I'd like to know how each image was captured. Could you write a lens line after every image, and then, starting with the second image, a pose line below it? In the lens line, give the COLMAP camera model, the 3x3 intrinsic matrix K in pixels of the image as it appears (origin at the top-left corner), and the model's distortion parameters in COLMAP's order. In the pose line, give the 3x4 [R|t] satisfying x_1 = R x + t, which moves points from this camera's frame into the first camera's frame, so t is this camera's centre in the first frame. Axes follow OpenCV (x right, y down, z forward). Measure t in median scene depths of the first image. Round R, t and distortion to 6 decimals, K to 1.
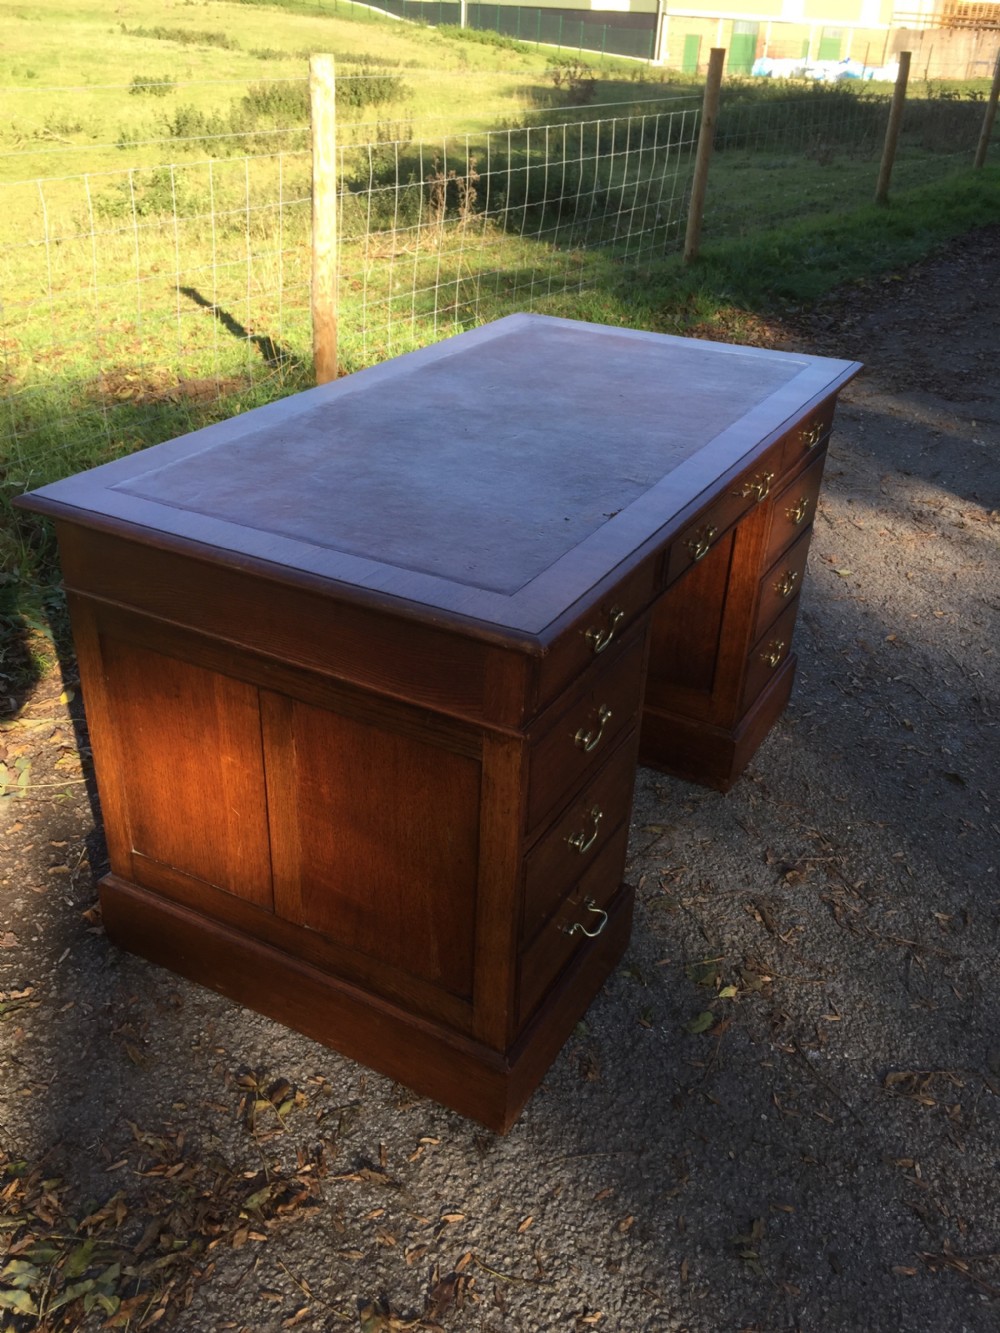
lens RADIAL K [[1132.7, 0, 517.5], [0, 1132.7, 646.8], [0, 0, 1]] dist [0.086084, -0.112242]
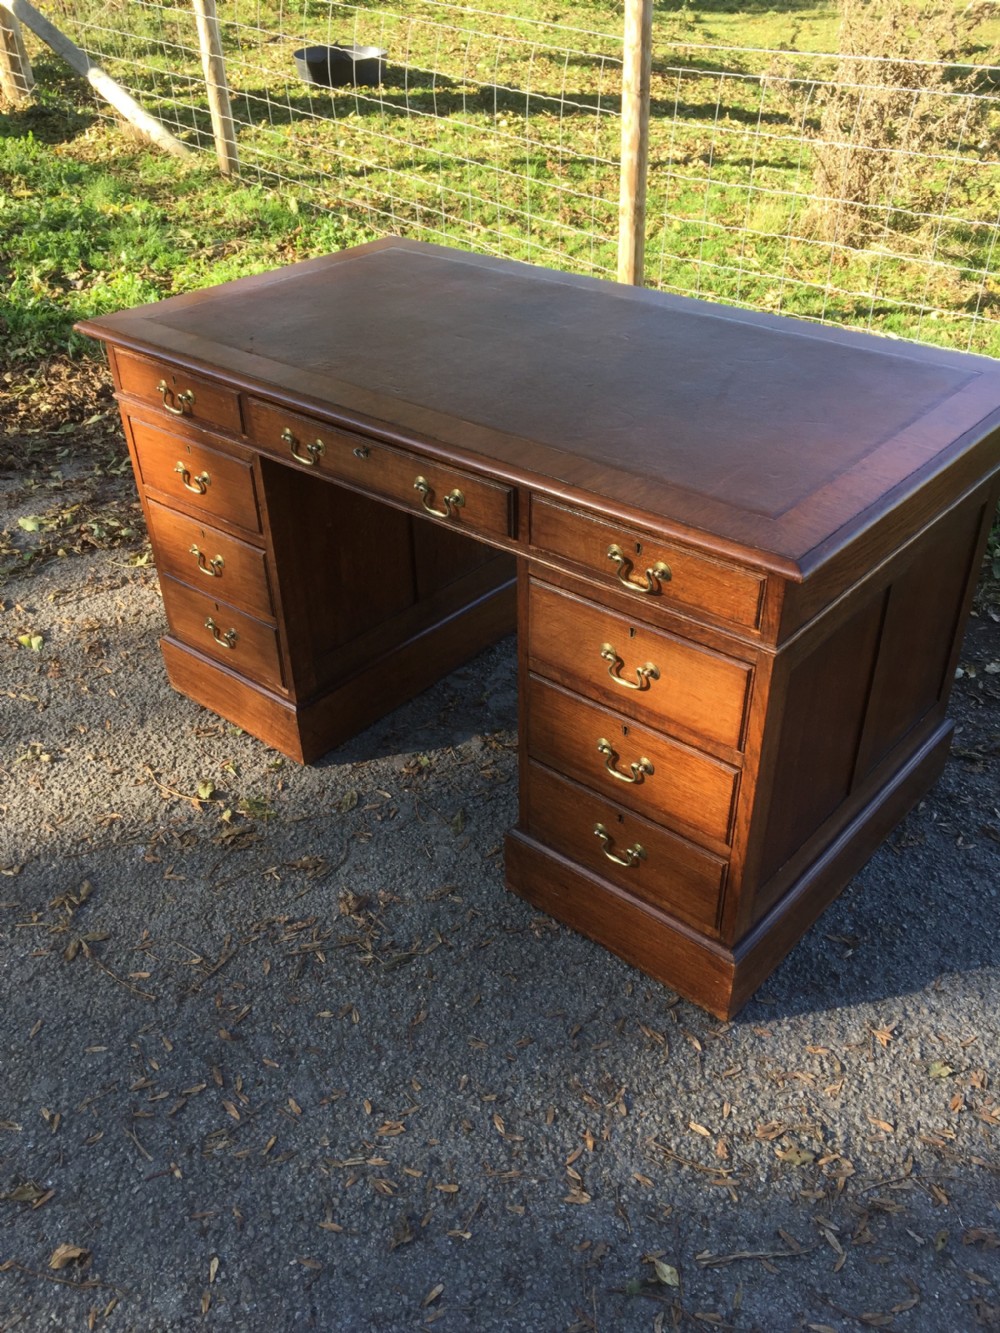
lens RADIAL K [[1144.5, 0, 483.9], [0, 1144.5, 664.8], [0, 0, 1]] dist [0.093435, -0.136675]
pose [[-0.225995, 0.512477, -0.828429, 1.046488], [-0.452842, 0.697684, 0.555132, -0.584007], [0.862473, 0.500604, 0.074398, 1.108140]]
